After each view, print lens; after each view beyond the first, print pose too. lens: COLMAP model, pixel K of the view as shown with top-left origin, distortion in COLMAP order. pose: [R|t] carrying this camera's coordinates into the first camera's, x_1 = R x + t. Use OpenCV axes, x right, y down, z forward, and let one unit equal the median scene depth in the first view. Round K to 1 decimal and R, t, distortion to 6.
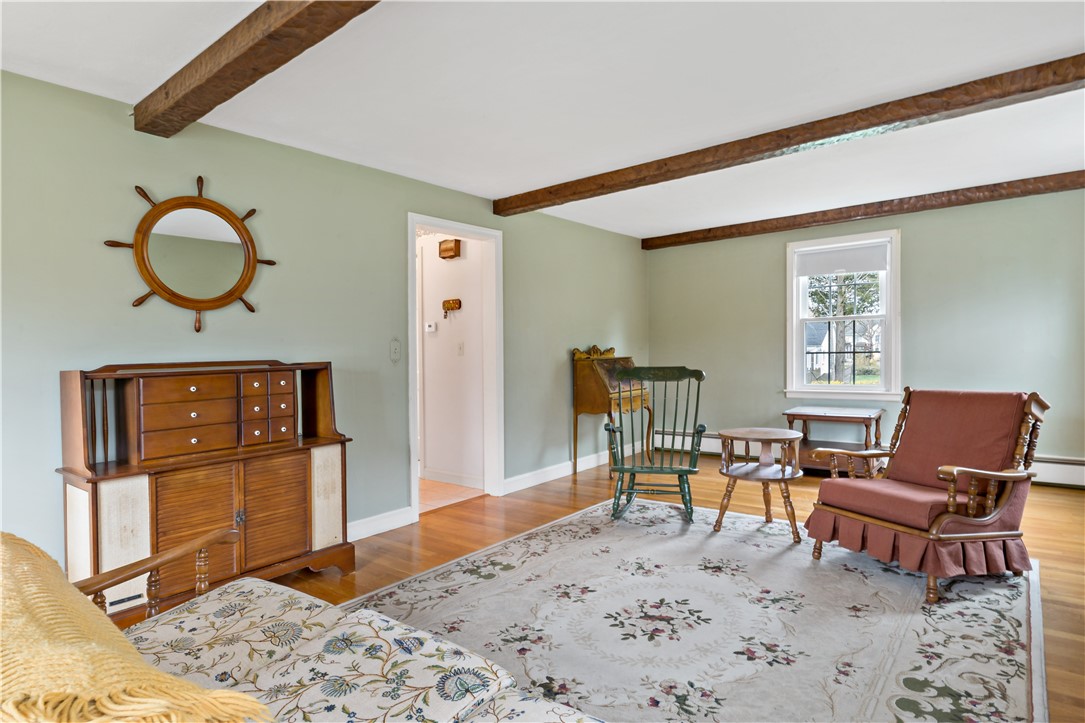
lens RADIAL K [[595.1, 0, 526.5], [0, 595.1, 364.2], [0, 0, 1]] dist [-0.002948, 0.001997]
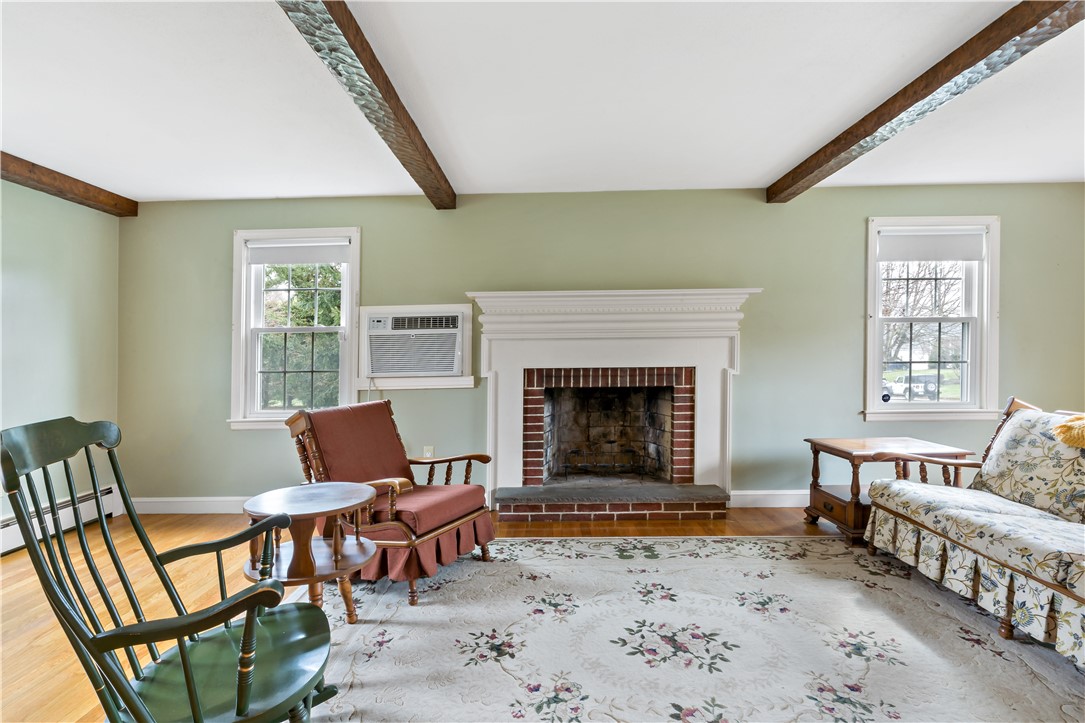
lens RADIAL K [[538.7, 0, 547.4], [0, 538.7, 354.7], [0, 0, 1]] dist [-0.001111, 0.000080]
pose [[-0.631382, 0.034812, 0.774690, -0.295210], [0.049456, 0.998766, -0.004573, -0.026877], [-0.773894, 0.035426, -0.632324, 1.530072]]
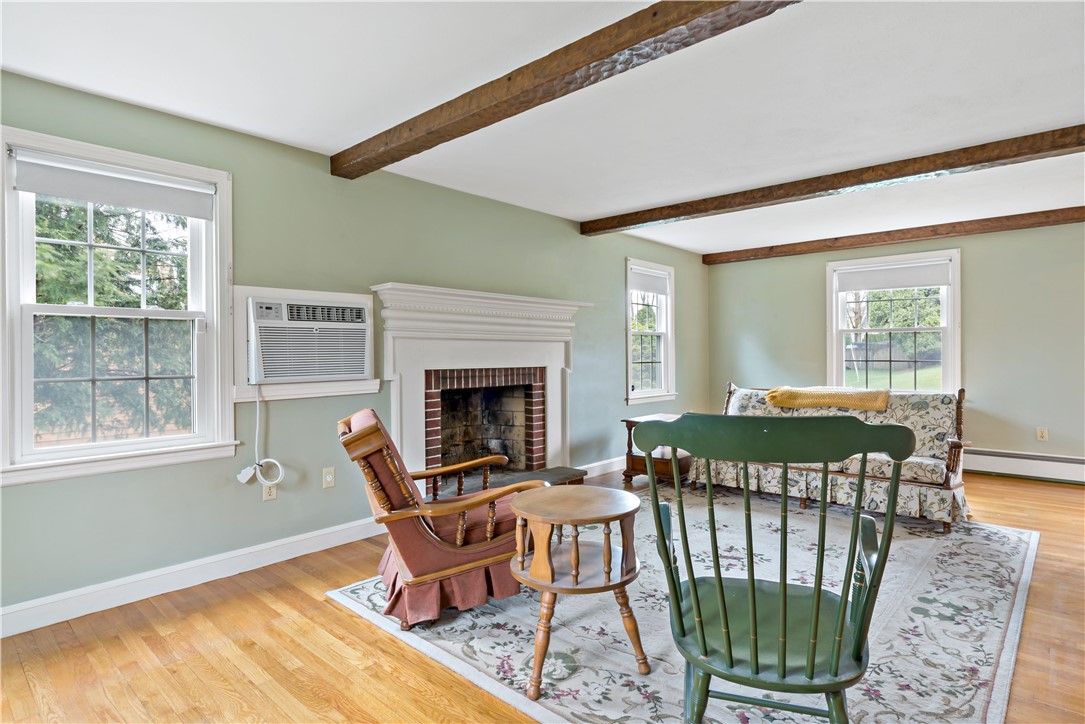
lens RADIAL K [[572.1, 0, 543.5], [0, 572.1, 357.9], [0, 0, 1]] dist [0.005792, -0.001667]
pose [[-0.998631, 0.033881, 0.039858, 0.518325], [0.035083, 0.998938, 0.029854, -0.061845], [-0.038804, 0.031211, -0.998759, 2.081018]]
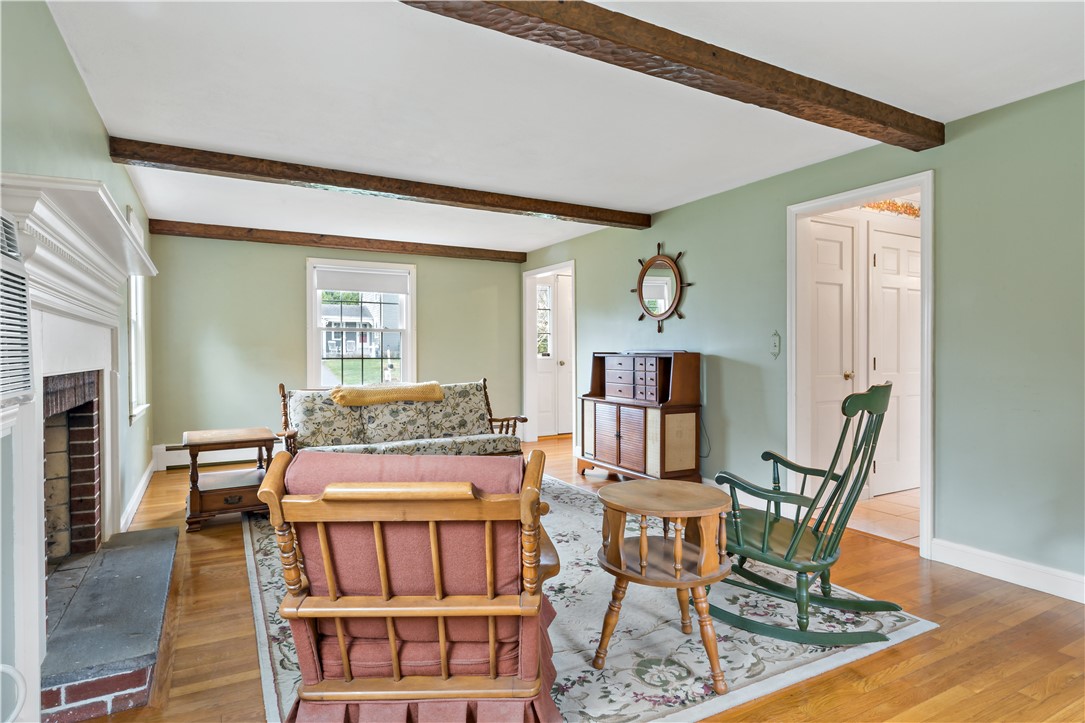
lens RADIAL K [[595.1, 0, 548.3], [0, 595.1, 361.5], [0, 0, 1]] dist [-0.002948, 0.001997]
pose [[-0.363805, 0.043087, -0.930478, 1.293859], [-0.012552, 0.998612, 0.051149, -0.061184], [0.931391, 0.030288, -0.362759, 1.456079]]
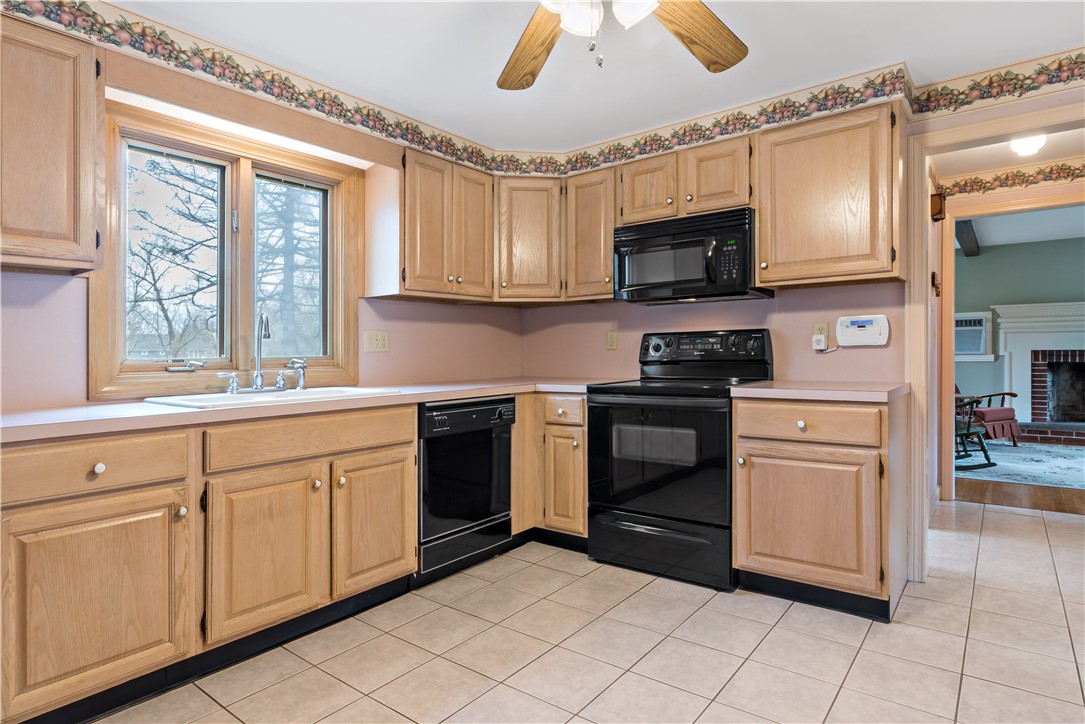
lens RADIAL K [[595.1, 0, 575.5], [0, 595.1, 338.4], [0, 0, 1]] dist [-0.002948, 0.001997]
pose [[-0.051615, 0.046937, 0.997563, -1.637882], [0.037181, 0.998293, -0.045047, -0.007708], [-0.997975, 0.034765, -0.053272, 2.802537]]
